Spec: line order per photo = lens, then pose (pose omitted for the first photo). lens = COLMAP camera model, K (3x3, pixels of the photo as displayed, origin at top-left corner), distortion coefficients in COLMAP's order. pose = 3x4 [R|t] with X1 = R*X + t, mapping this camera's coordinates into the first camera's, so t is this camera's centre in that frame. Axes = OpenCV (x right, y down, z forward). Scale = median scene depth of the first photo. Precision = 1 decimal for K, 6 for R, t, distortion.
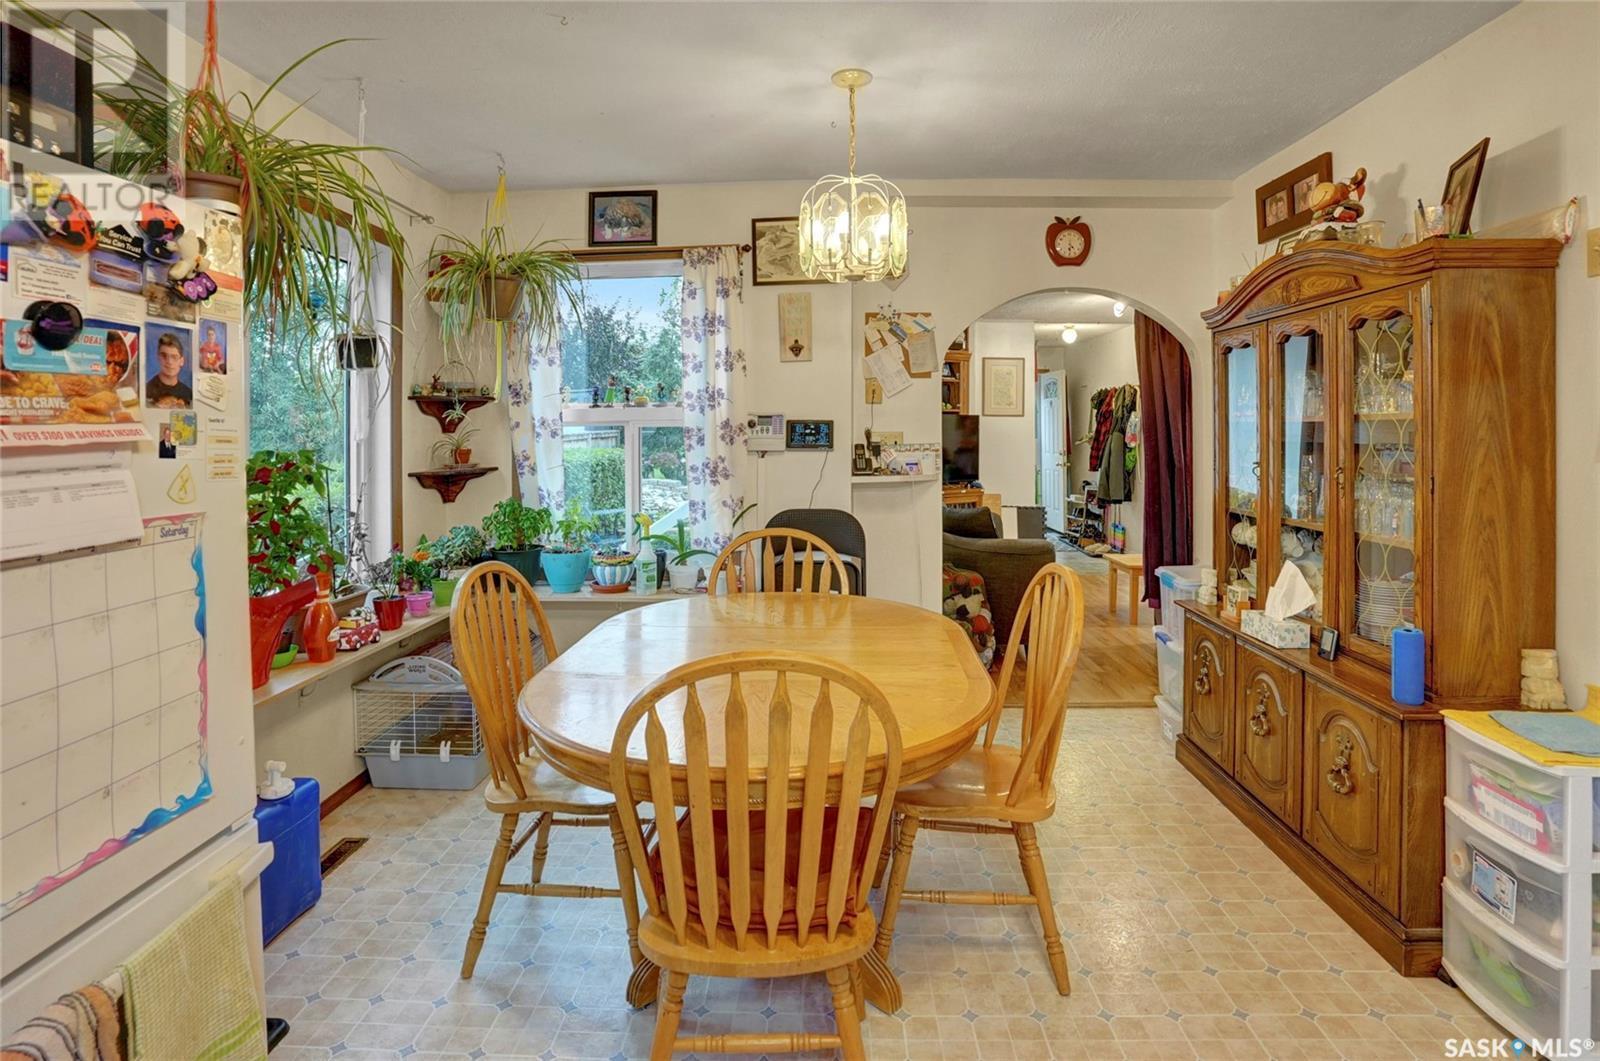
lens RADIAL K [[818.1, 0, 812.6], [0, 818.1, 477.0], [0, 0, 1]] dist [-0.084039, 0.038725]
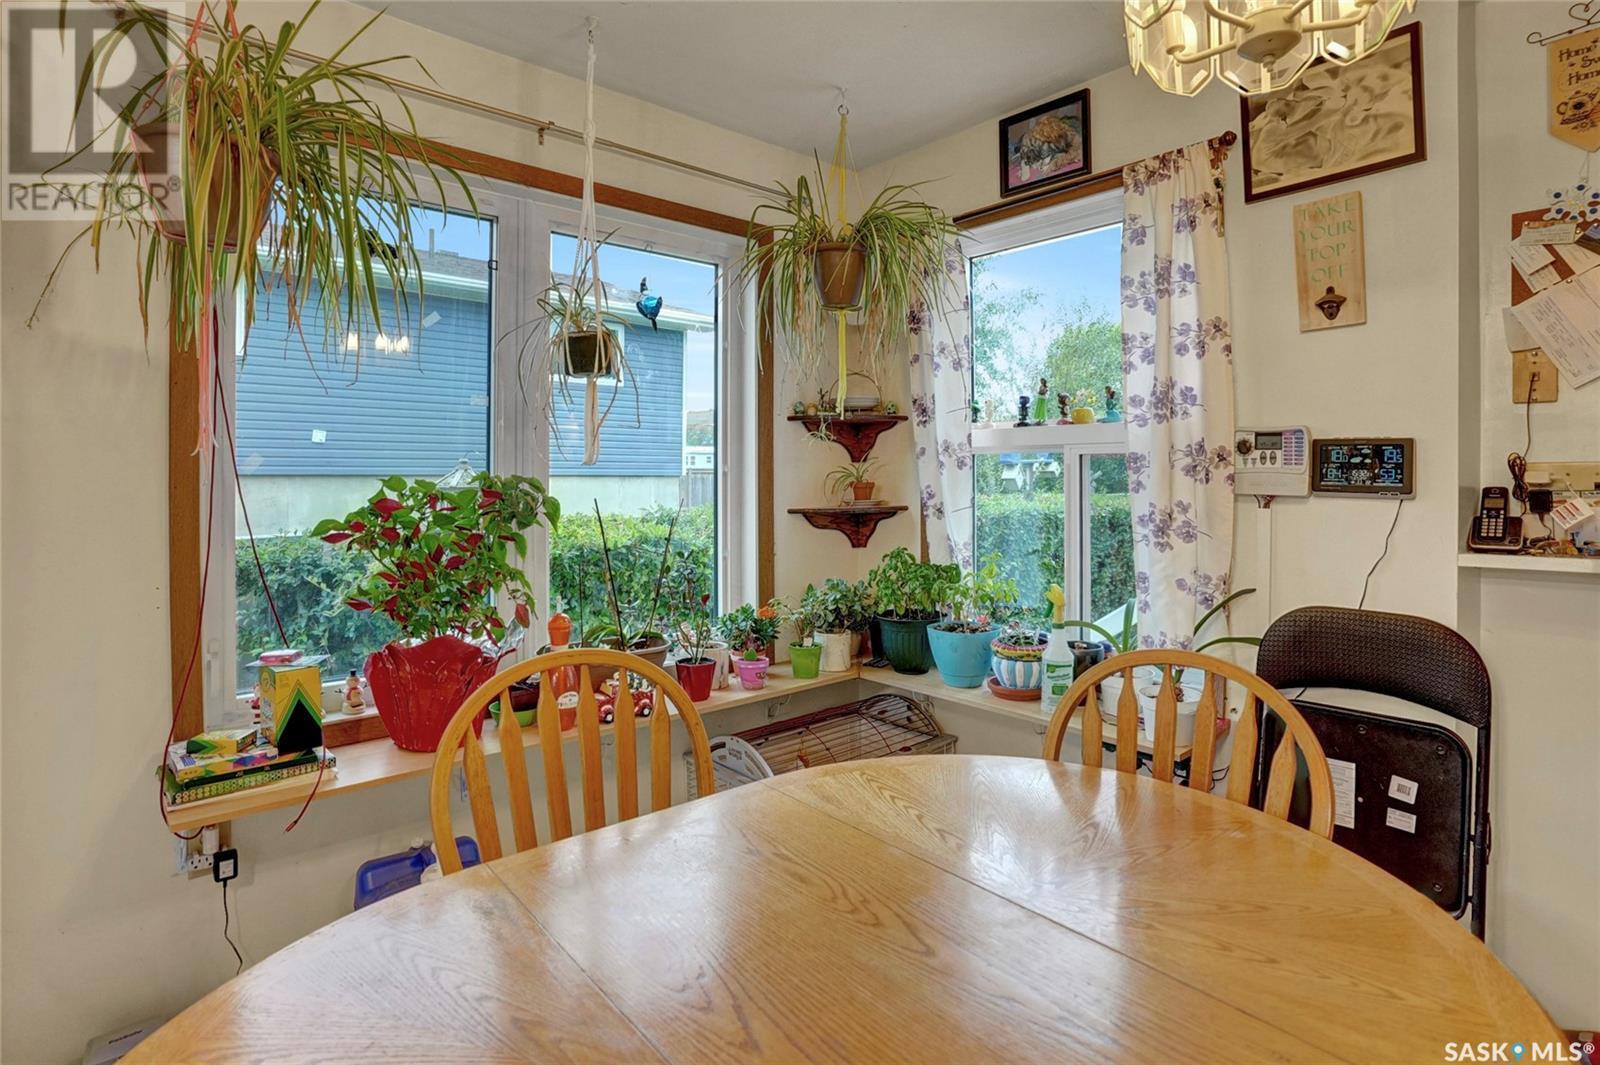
lens RADIAL K [[818.1, 0, 812.6], [0, 818.1, 479.0], [0, 0, 1]] dist [-0.084039, 0.038725]
pose [[0.690306, 0.014374, -0.723375, 0.121293], [-0.046931, 0.998587, -0.024943, -0.015167], [0.721994, 0.051167, 0.690005, 0.408546]]
